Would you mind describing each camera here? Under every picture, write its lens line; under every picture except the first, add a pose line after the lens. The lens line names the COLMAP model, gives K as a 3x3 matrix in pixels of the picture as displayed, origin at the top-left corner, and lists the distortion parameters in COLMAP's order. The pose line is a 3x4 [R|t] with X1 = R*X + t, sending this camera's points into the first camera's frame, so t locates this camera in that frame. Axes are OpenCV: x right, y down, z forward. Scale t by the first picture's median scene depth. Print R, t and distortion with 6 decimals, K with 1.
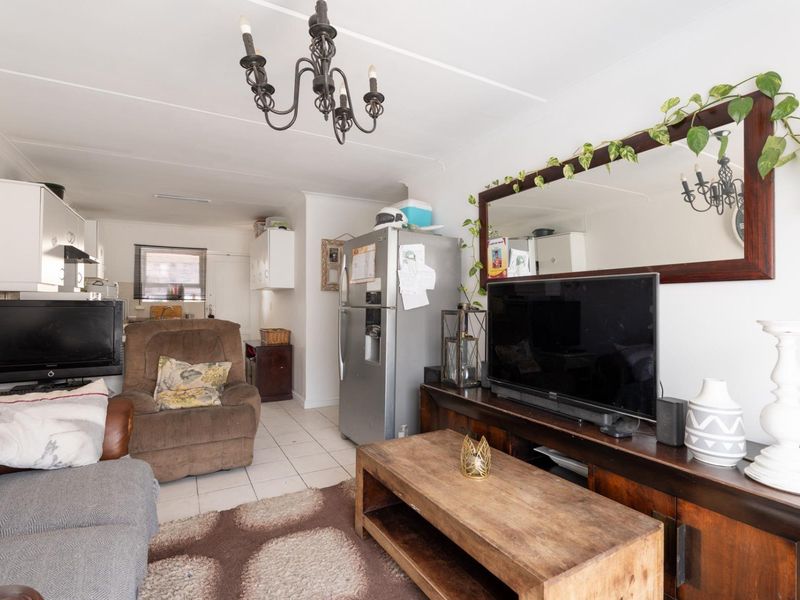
lens RADIAL K [[402.5, 0, 402.3], [0, 402.5, 301.4], [0, 0, 1]] dist [0.000089, 0.001210]
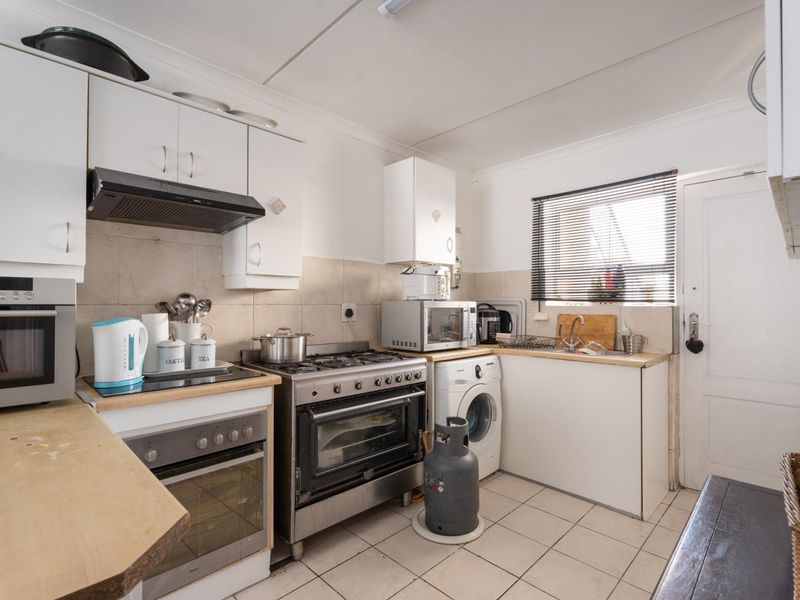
lens RADIAL K [[402.5, 0, 402.3], [0, 402.5, 301.4], [0, 0, 1]] dist [0.000089, 0.001210]
pose [[0.268908, -0.011525, -0.963097, -0.401989], [0.000306, 0.999929, -0.011881, 0.002439], [0.963166, 0.002900, 0.268893, 1.401119]]
